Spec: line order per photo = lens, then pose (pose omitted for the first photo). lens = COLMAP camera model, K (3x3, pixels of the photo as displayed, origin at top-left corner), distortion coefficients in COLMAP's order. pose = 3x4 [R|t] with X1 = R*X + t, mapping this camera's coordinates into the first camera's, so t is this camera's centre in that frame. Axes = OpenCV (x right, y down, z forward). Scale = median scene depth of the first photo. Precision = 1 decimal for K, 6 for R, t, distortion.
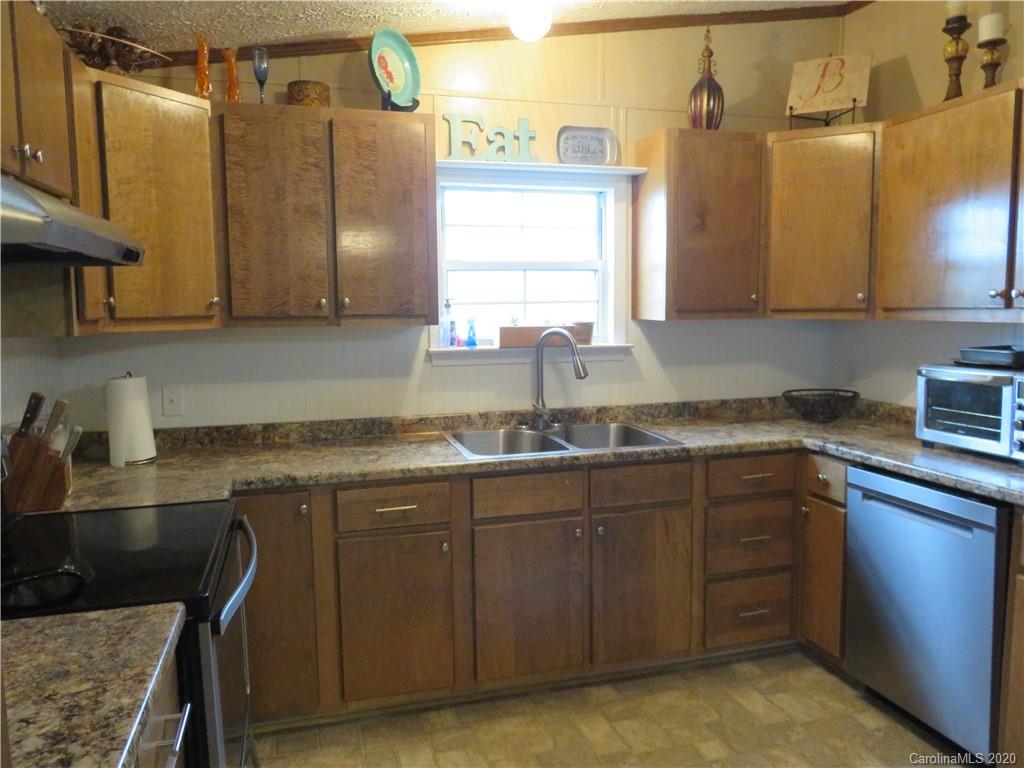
lens RADIAL K [[761.5, 0, 512.0], [0, 761.5, 386.6], [0, 0, 1]] dist [-0.012570, 0.001682]
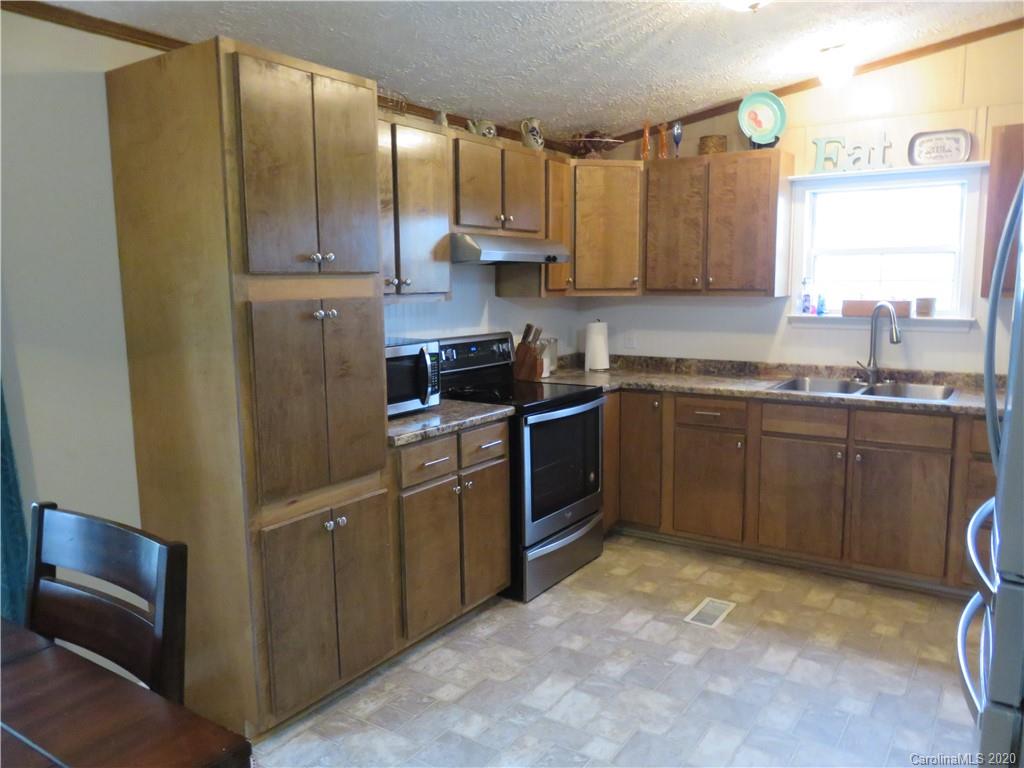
lens RADIAL K [[761.5, 0, 512.0], [0, 761.5, 386.6], [0, 0, 1]] dist [-0.012570, 0.001682]
pose [[0.641994, 0.111020, -0.758629, 0.684644], [-0.081943, 0.993729, 0.076080, 0.017240], [0.762318, 0.013322, 0.647065, -0.284795]]
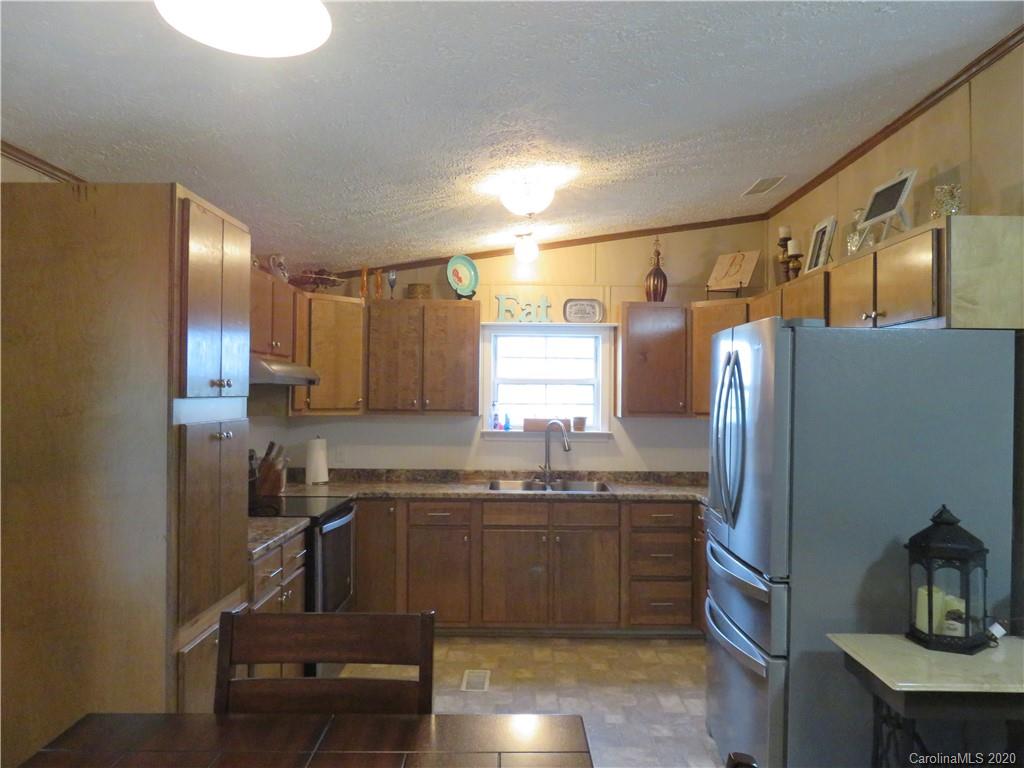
lens RADIAL K [[761.5, 0, 512.0], [0, 761.5, 386.6], [0, 0, 1]] dist [-0.012570, 0.001682]
pose [[0.959001, 0.017303, -0.282872, 0.477574], [-0.050931, 0.992406, -0.111963, 0.044664], [0.278787, 0.121780, 0.952600, -0.670572]]
